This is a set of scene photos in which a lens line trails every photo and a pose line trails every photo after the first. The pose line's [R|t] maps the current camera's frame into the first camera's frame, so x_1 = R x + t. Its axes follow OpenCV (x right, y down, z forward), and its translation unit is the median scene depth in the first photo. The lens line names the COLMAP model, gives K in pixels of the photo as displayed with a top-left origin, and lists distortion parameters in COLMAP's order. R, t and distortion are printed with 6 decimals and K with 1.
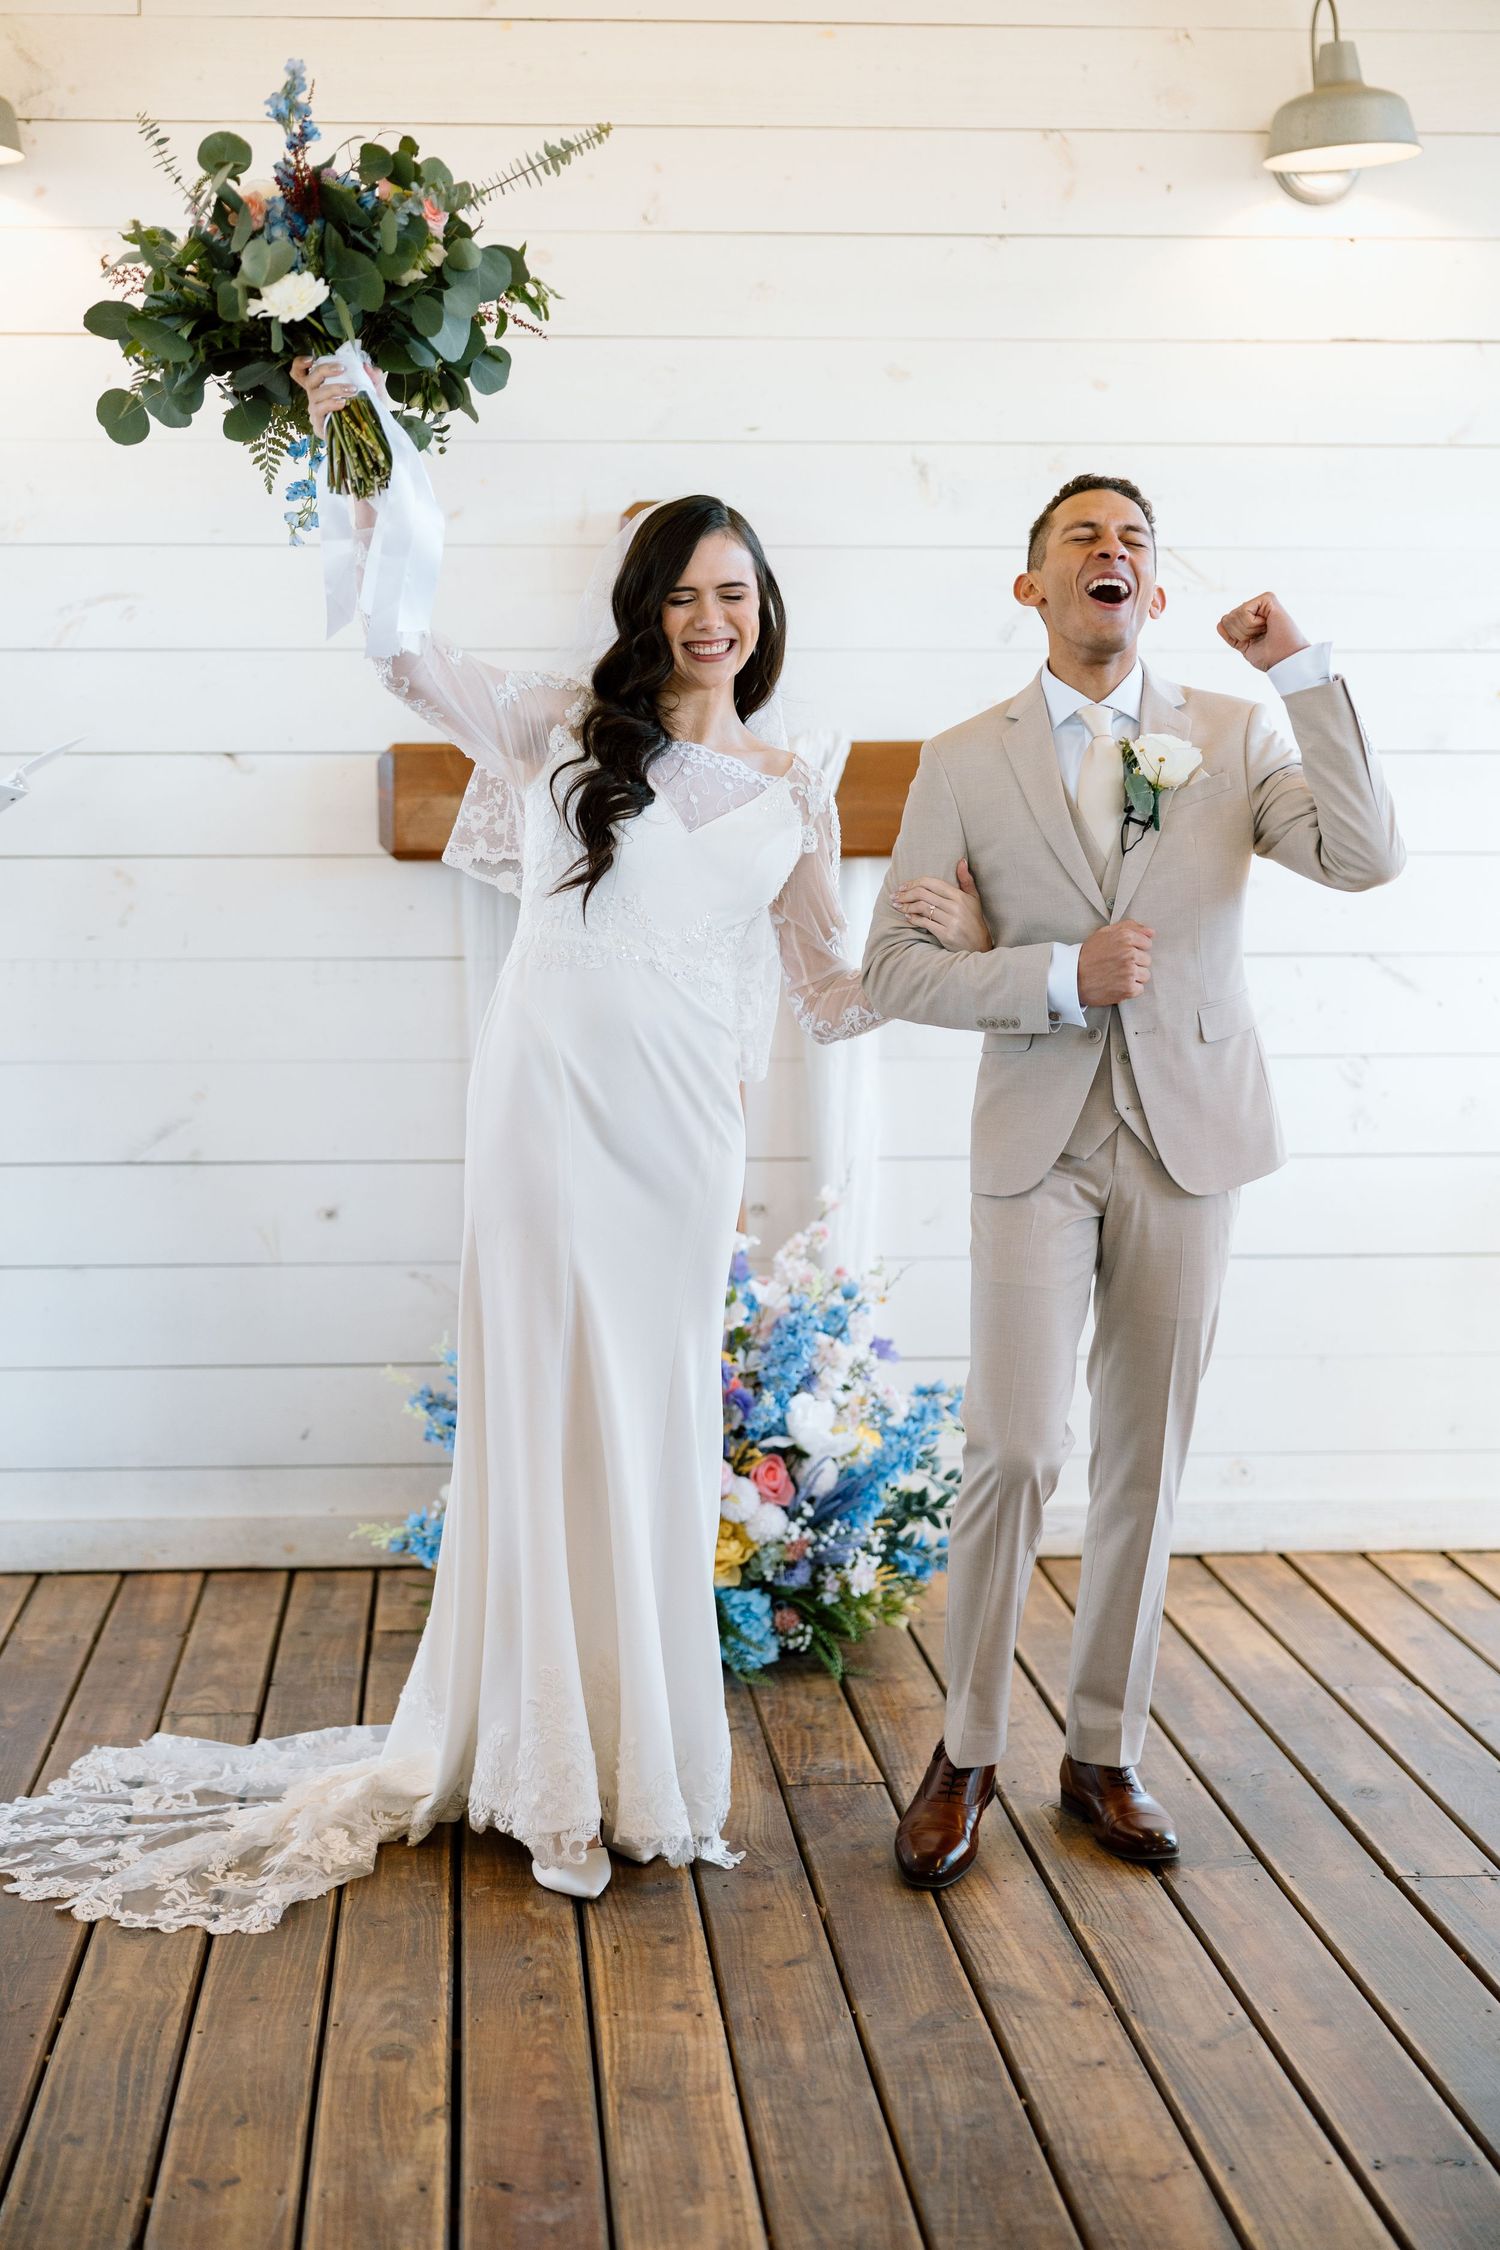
lens RADIAL K [[3685.8, 0, 678.1], [0, 3685.8, 1131.5], [0, 0, 1]] dist [0.016193, 0.374910]
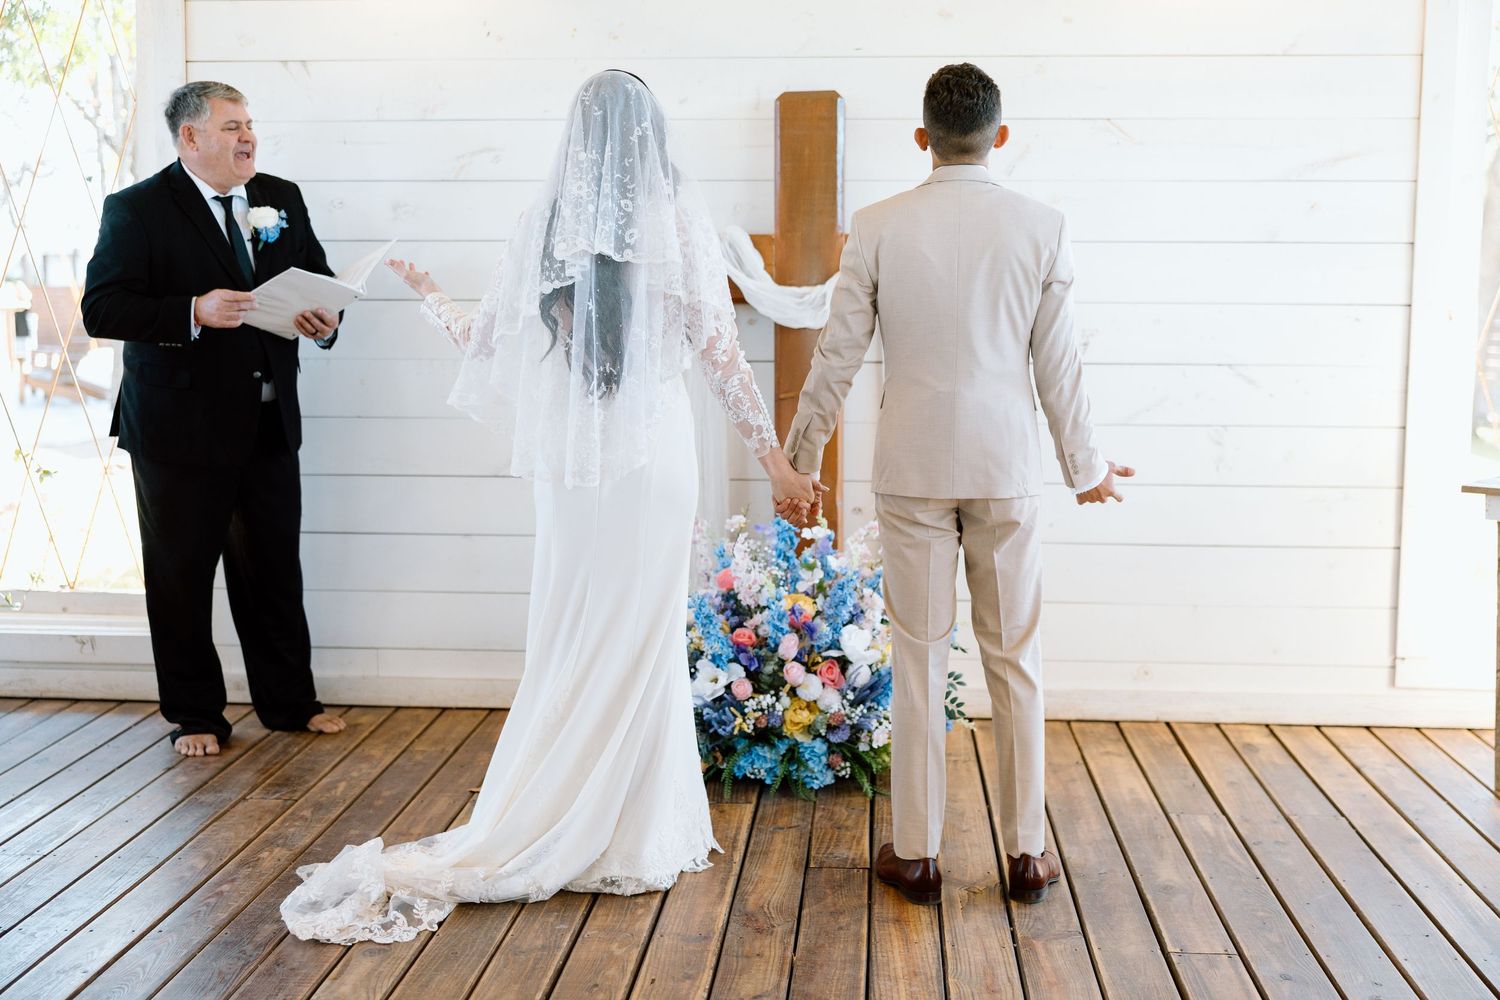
lens RADIAL K [[1860.1, 0, 750.0], [0, 1860.1, 500.0], [0, 0, 1]] dist [0.021454, 0.008068]
pose [[0.991038, 0.021094, -0.131904, 0.100678], [-0.017416, 0.999428, 0.028981, -0.009159], [0.132440, -0.026424, 0.990839, 0.164953]]
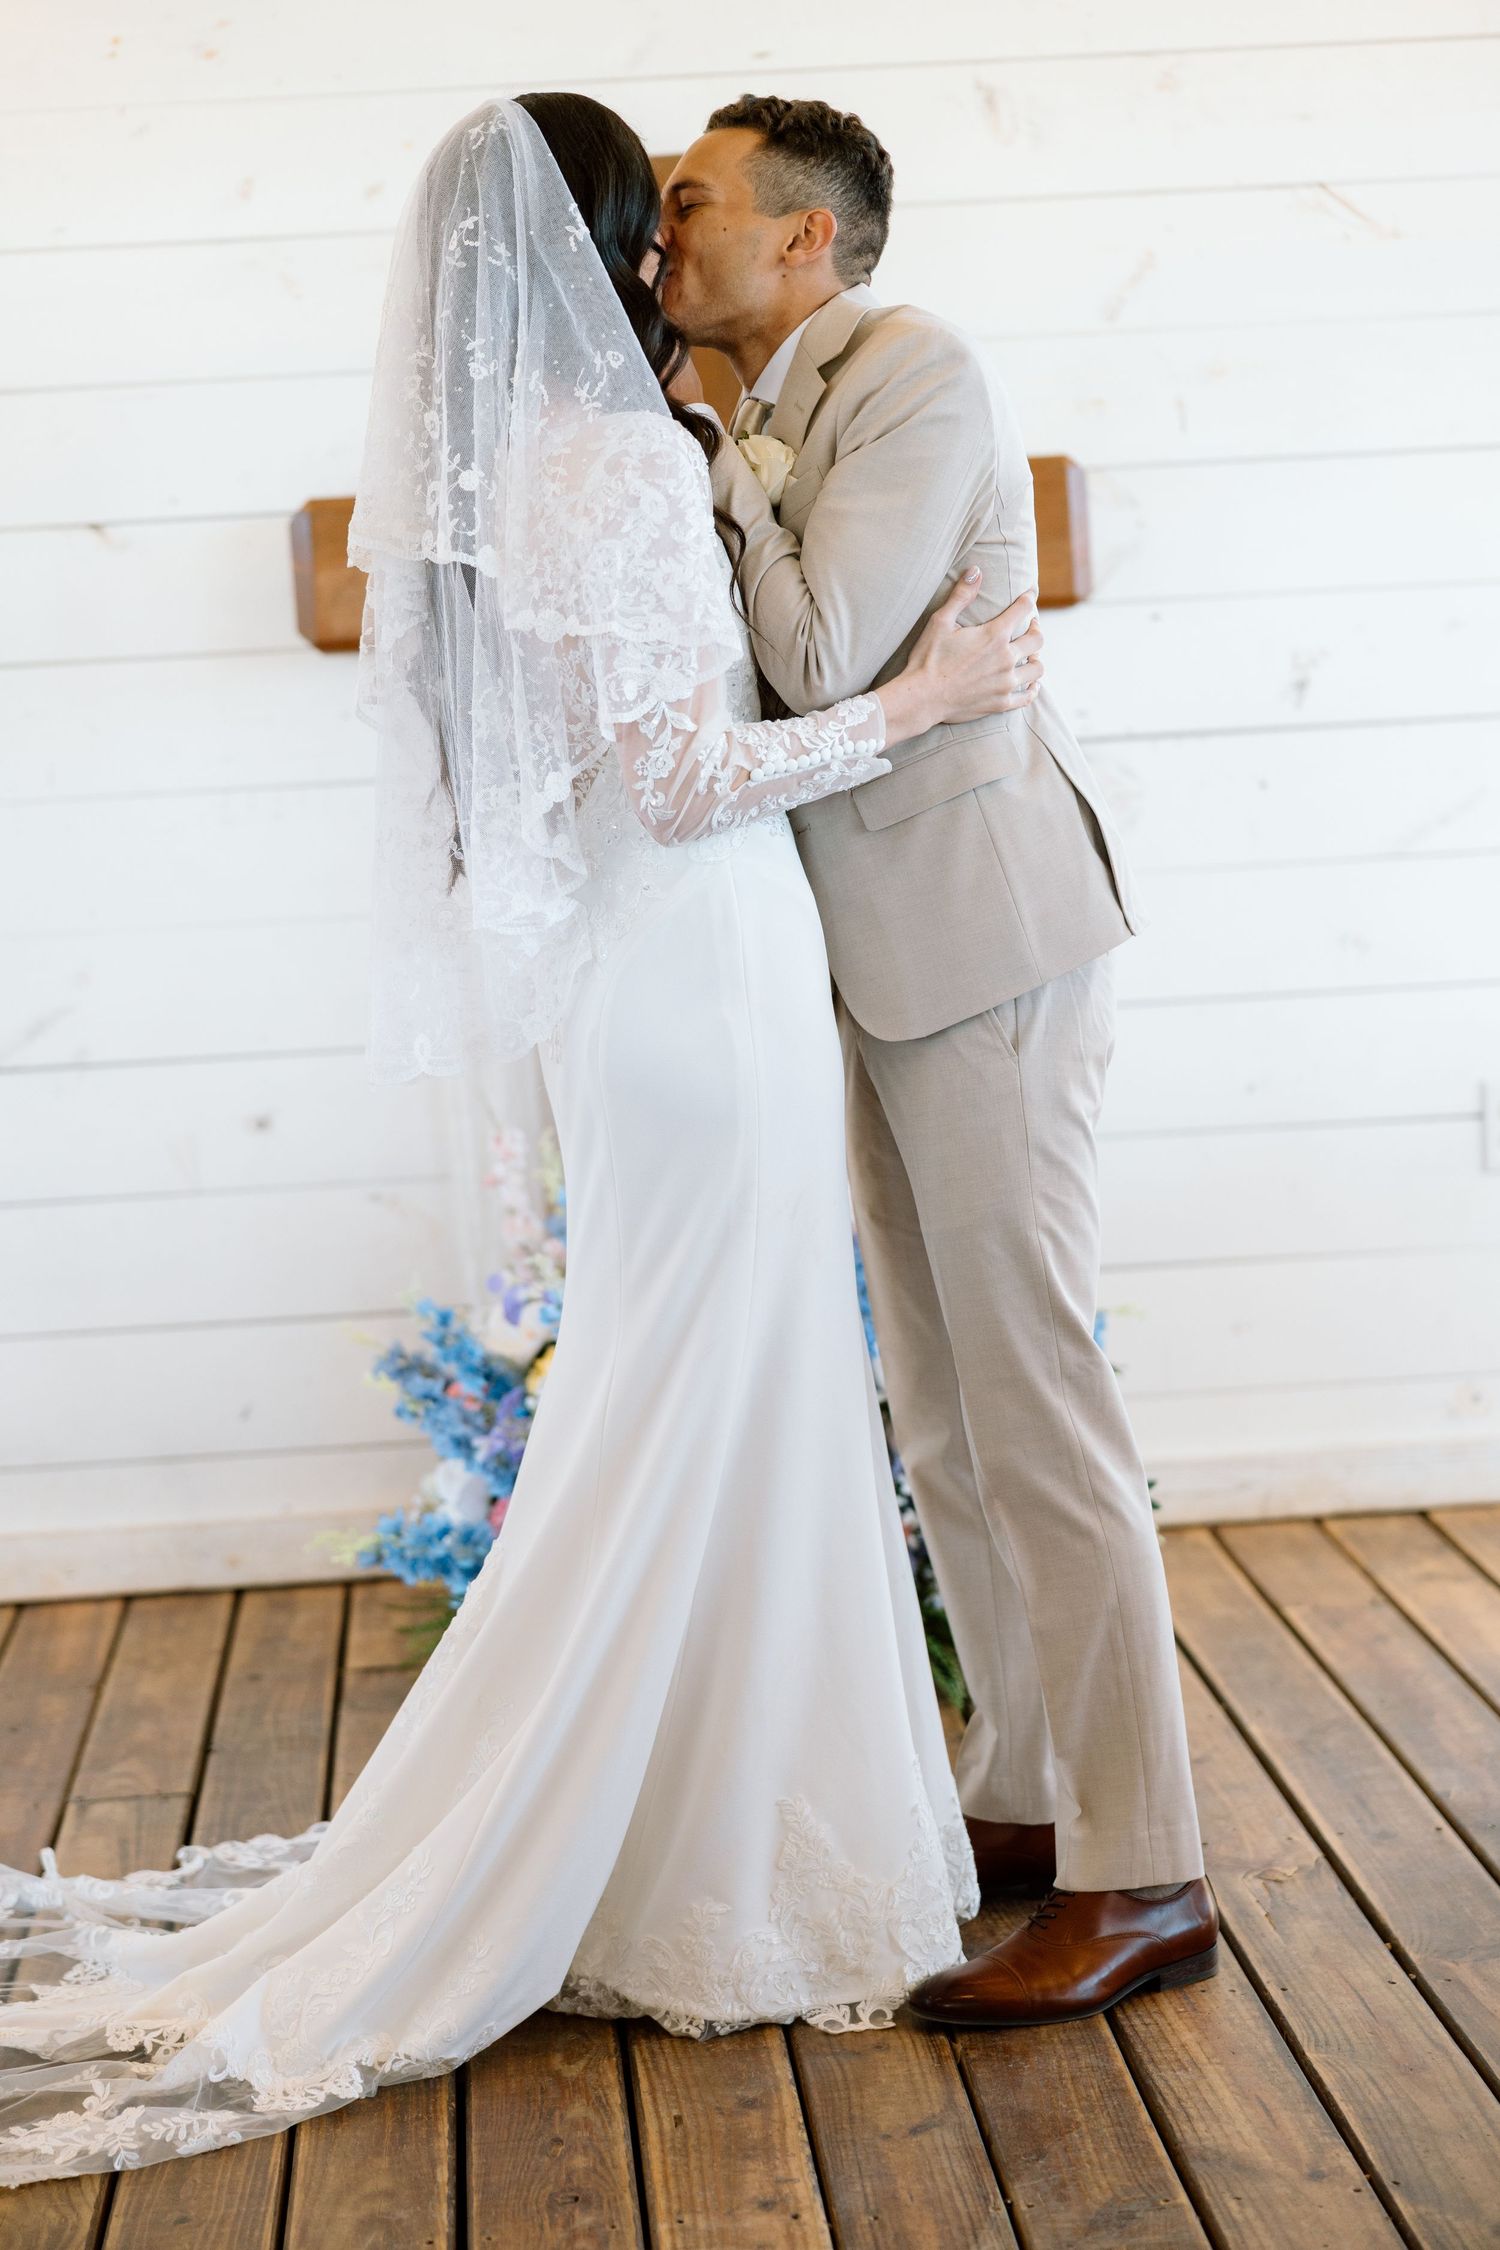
lens RADIAL K [[4394.5, 0, 644.7], [0, 4394.5, 1123.4], [0, 0, 1]] dist [0.023651, 0.220261]
pose [[0.998453, -0.051860, -0.020062, 0.003534], [0.052478, 0.998123, 0.031577, -0.002557], [0.018386, -0.032581, 0.999300, 0.107197]]
